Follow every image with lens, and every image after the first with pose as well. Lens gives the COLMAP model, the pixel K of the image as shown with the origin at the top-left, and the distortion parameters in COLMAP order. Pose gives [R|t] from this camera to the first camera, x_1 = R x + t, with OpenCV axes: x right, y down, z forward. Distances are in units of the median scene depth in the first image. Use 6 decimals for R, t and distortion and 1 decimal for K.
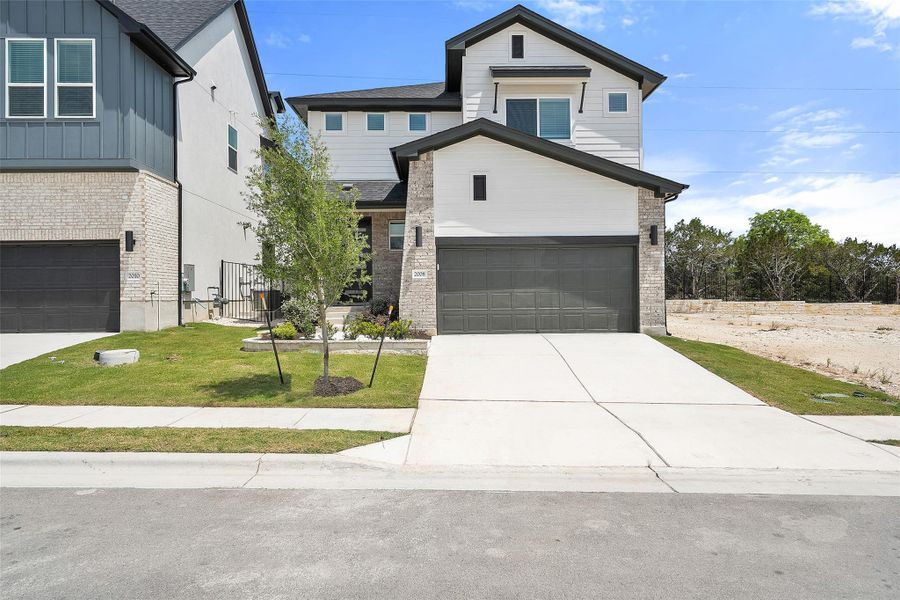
lens RADIAL K [[536.7, 0, 445.6], [0, 536.7, 290.7], [0, 0, 1]] dist [0.003624, 0.001618]
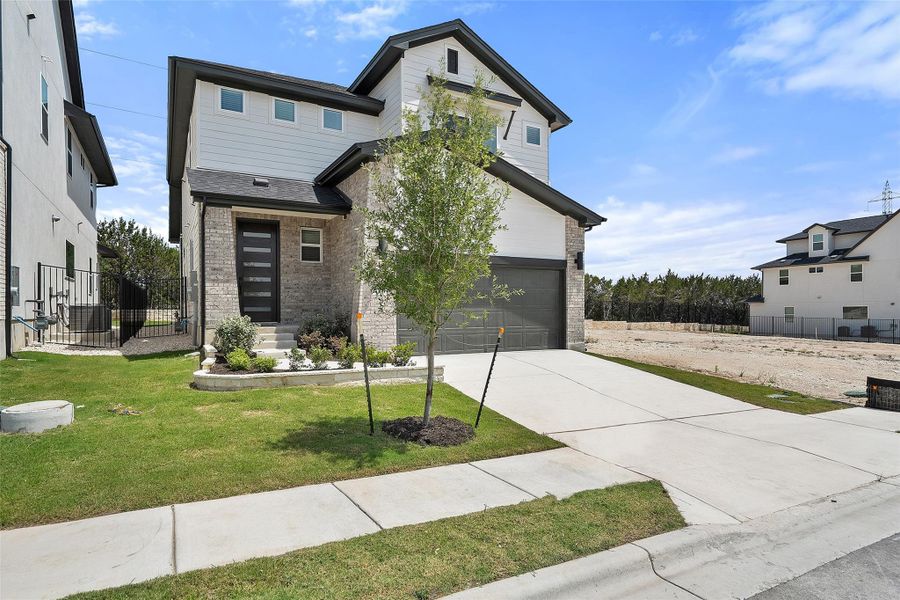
lens RADIAL K [[502.6, 0, 446.5], [0, 502.6, 310.9], [0, 0, 1]] dist [0.006200, 0.002389]
pose [[0.885189, 0.007586, 0.465169, -0.304775], [-0.009795, 0.999949, 0.002332, 0.000361], [-0.465128, -0.006621, 0.885219, 0.189338]]
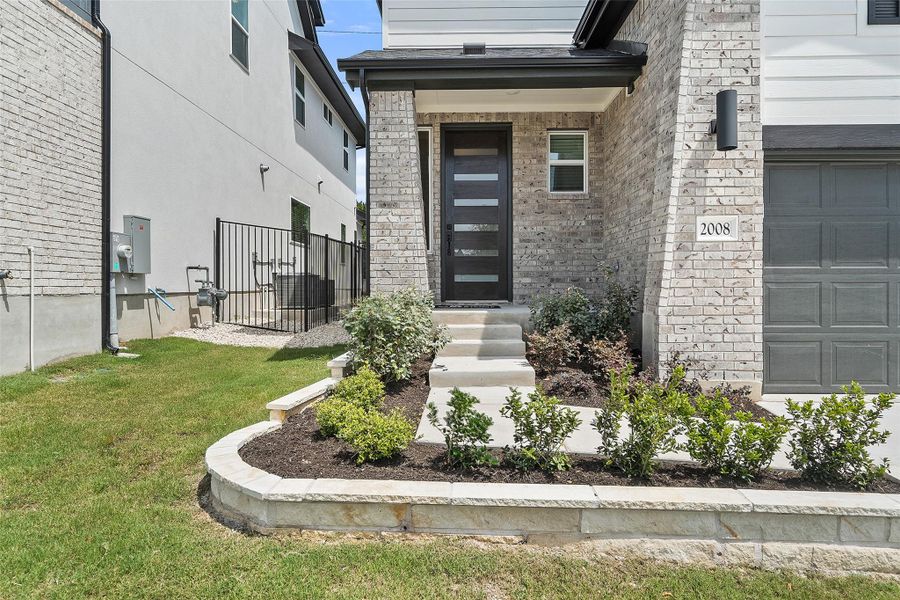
lens RADIAL K [[536.7, 0, 445.6], [0, 536.7, 290.7], [0, 0, 1]] dist [0.003624, 0.001618]
pose [[0.998648, 0.009293, -0.051142, -0.190871], [-0.008233, 0.999748, 0.020900, 0.004119], [0.051323, -0.020451, 0.998473, 0.568559]]
